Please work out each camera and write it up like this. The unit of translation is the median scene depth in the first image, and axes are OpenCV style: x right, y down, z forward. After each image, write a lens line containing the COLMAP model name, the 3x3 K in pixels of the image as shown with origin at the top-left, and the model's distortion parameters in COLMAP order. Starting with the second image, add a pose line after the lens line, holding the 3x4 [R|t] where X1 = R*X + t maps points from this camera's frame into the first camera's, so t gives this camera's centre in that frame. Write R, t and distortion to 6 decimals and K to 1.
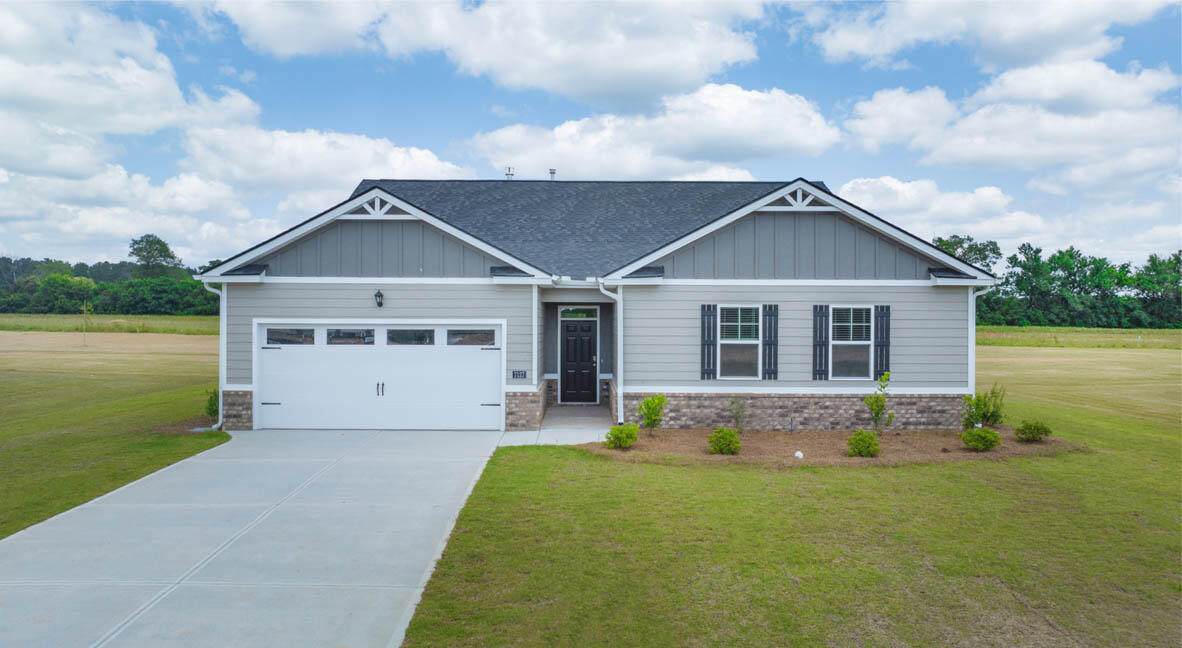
lens RADIAL K [[833.0, 0, 581.7], [0, 833.0, 320.6], [0, 0, 1]] dist [-0.027130, -0.003252]
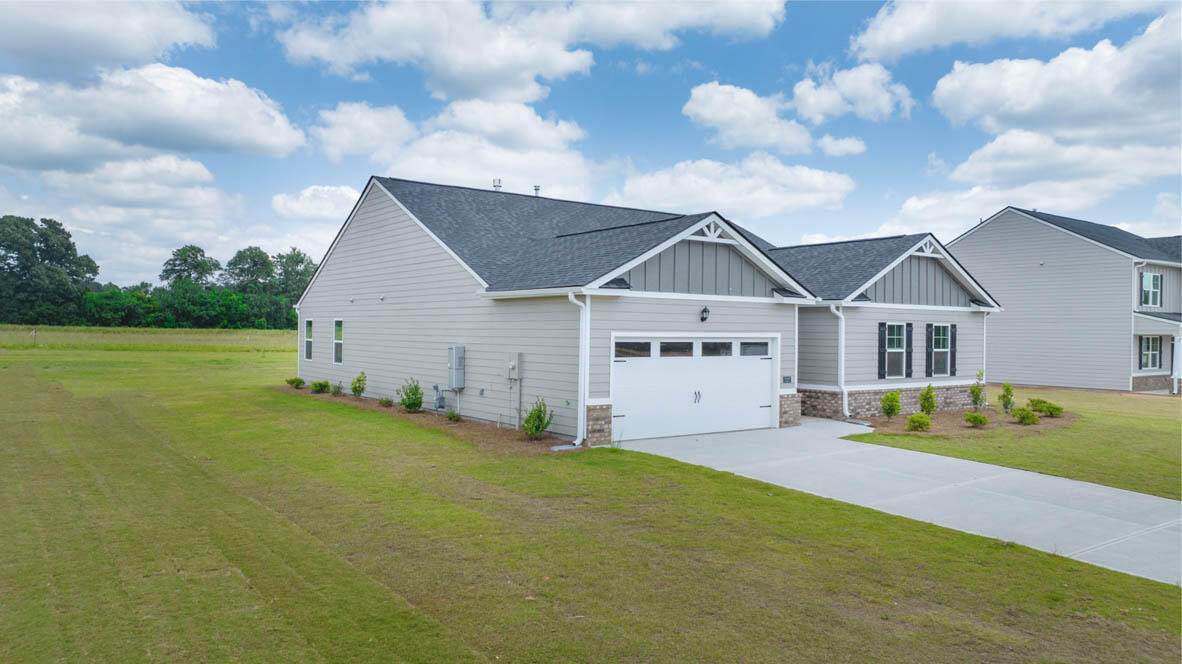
lens RADIAL K [[842.6, 0, 591.0], [0, 842.6, 332.0], [0, 0, 1]] dist [-0.006282, 0.000425]
pose [[0.800167, 0.003267, 0.599769, -1.020676], [-0.005120, 0.999986, 0.001384, -0.003423], [-0.599756, -0.004179, 0.800172, 0.204736]]
